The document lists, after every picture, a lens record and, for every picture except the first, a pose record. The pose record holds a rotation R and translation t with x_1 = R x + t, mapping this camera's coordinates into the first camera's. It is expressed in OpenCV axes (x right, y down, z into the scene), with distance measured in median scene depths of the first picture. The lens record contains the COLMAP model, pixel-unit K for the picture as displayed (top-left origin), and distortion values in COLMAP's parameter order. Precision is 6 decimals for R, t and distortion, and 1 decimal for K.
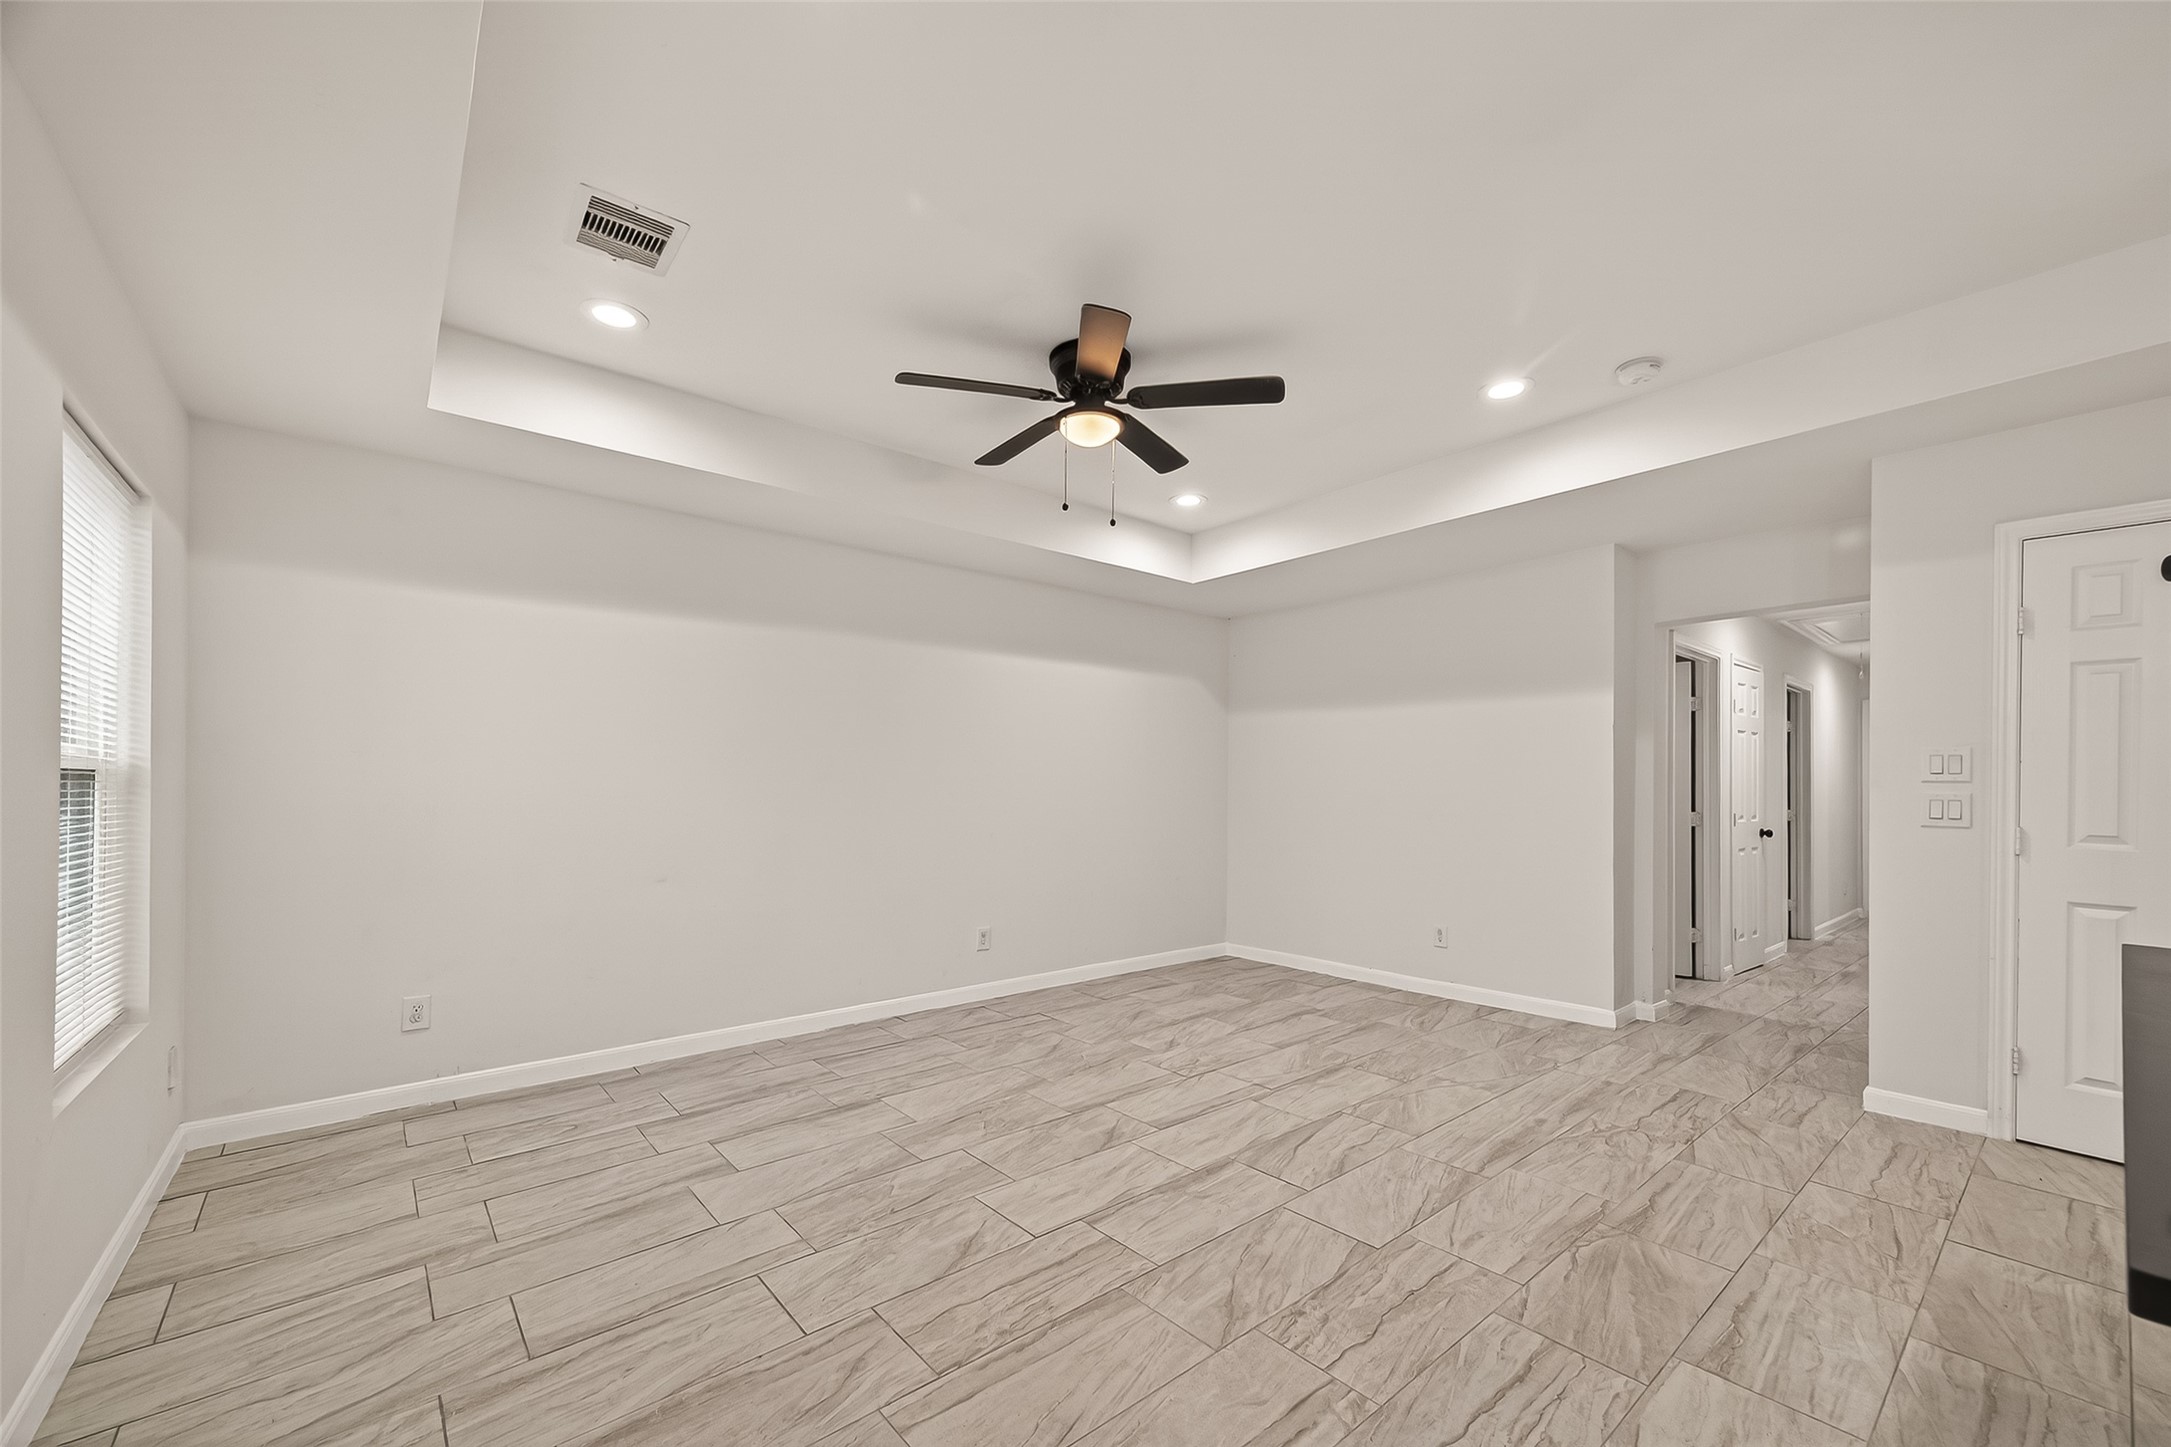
lens RADIAL K [[859.0, 0, 1090.4], [0, 859.0, 774.5], [0, 0, 1]] dist [0.010214, -0.000201]
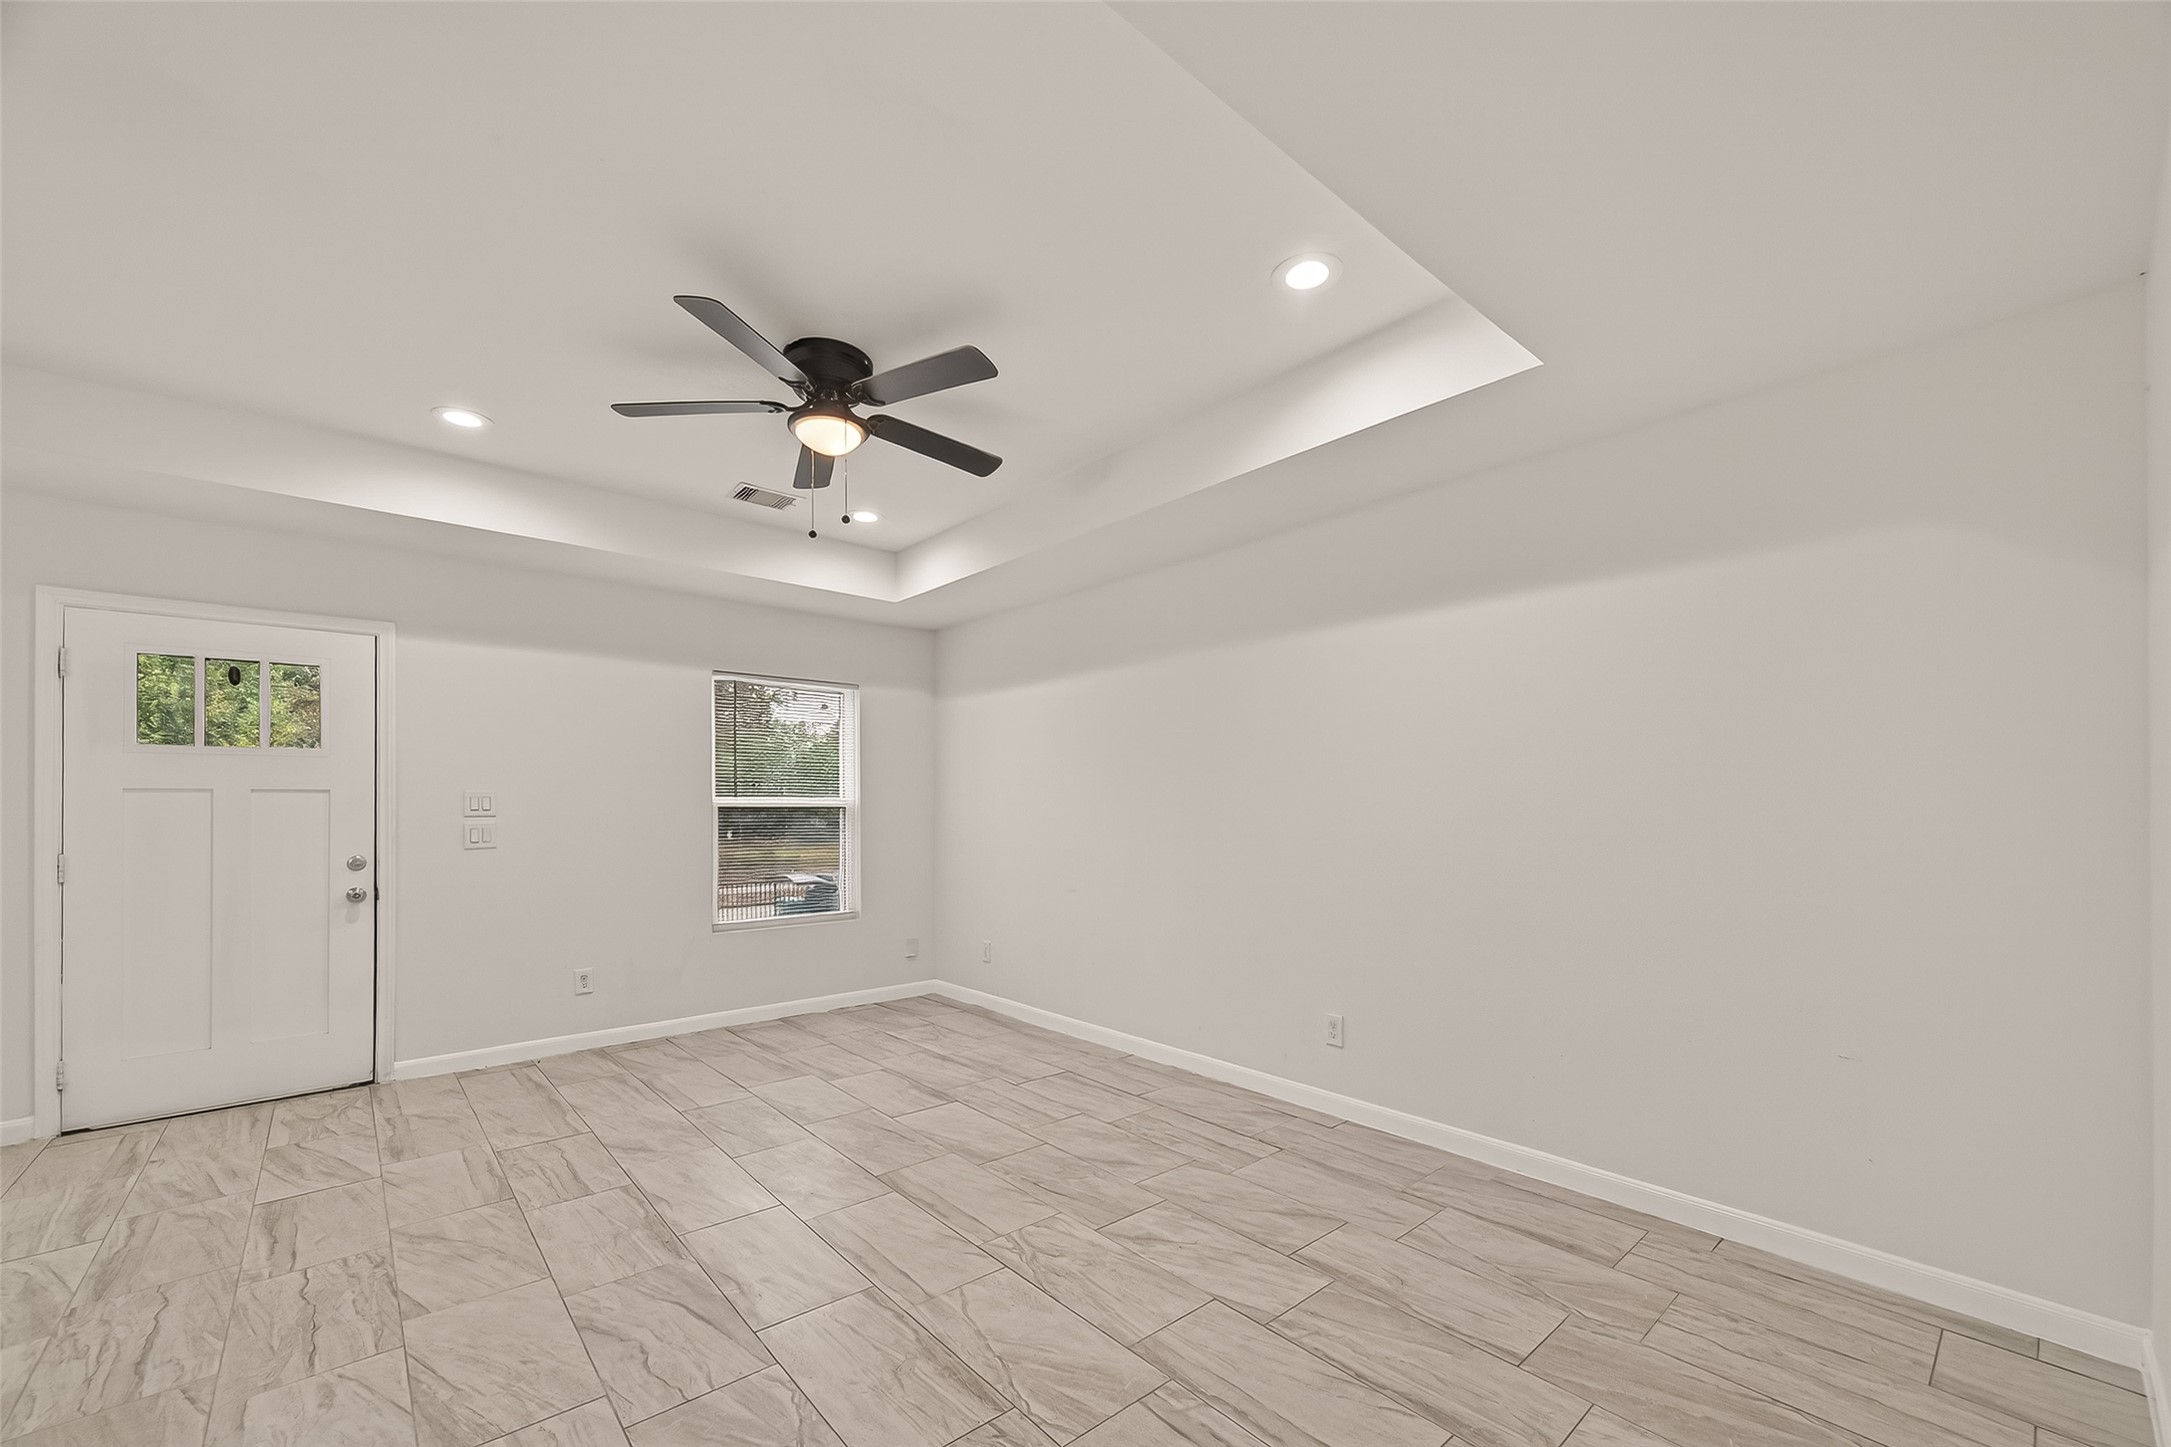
lens RADIAL K [[848.4, 0, 1074.4], [0, 848.4, 797.7], [0, 0, 1]] dist [0.006955, -0.000695]
pose [[0.021874, -0.015182, -0.999645, 0.953256], [0.017837, 0.999731, -0.014793, 0.009919], [0.999602, -0.017507, 0.022139, 1.279646]]
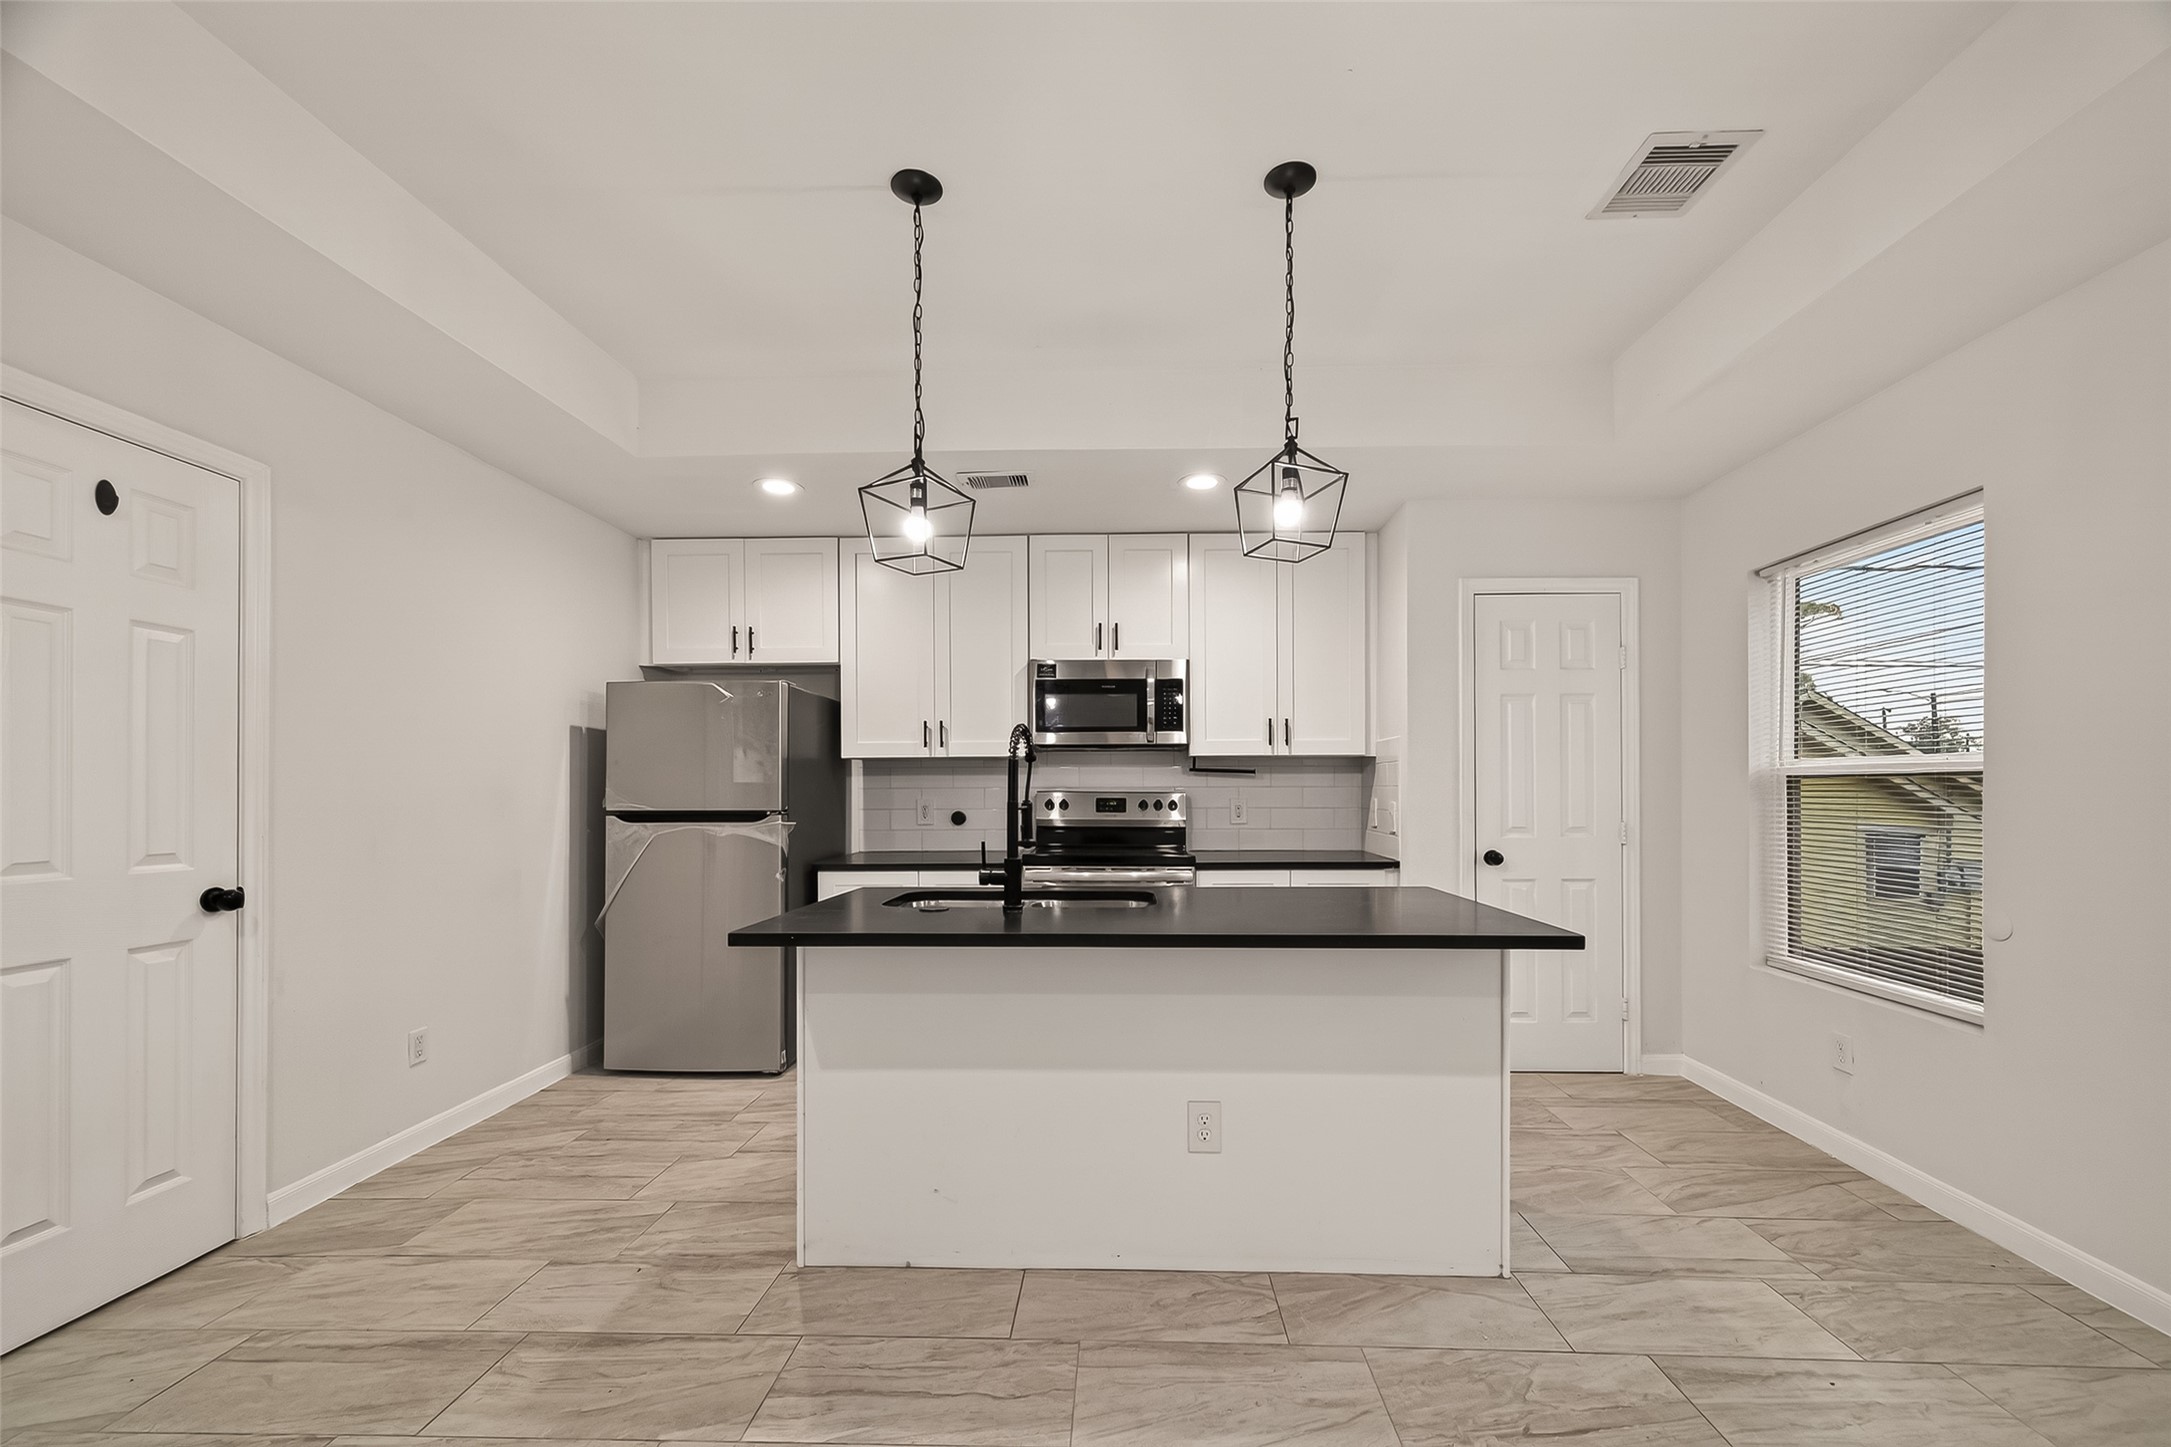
lens RADIAL K [[853.2, 0, 1120.8], [0, 853.2, 786.9], [0, 0, 1]] dist [0.010266, -0.000150]
pose [[-0.758140, -0.006093, 0.652064, 0.074547], [-0.012120, 0.999915, -0.004747, 0.004718], [-0.651979, -0.011502, -0.758149, 0.884871]]
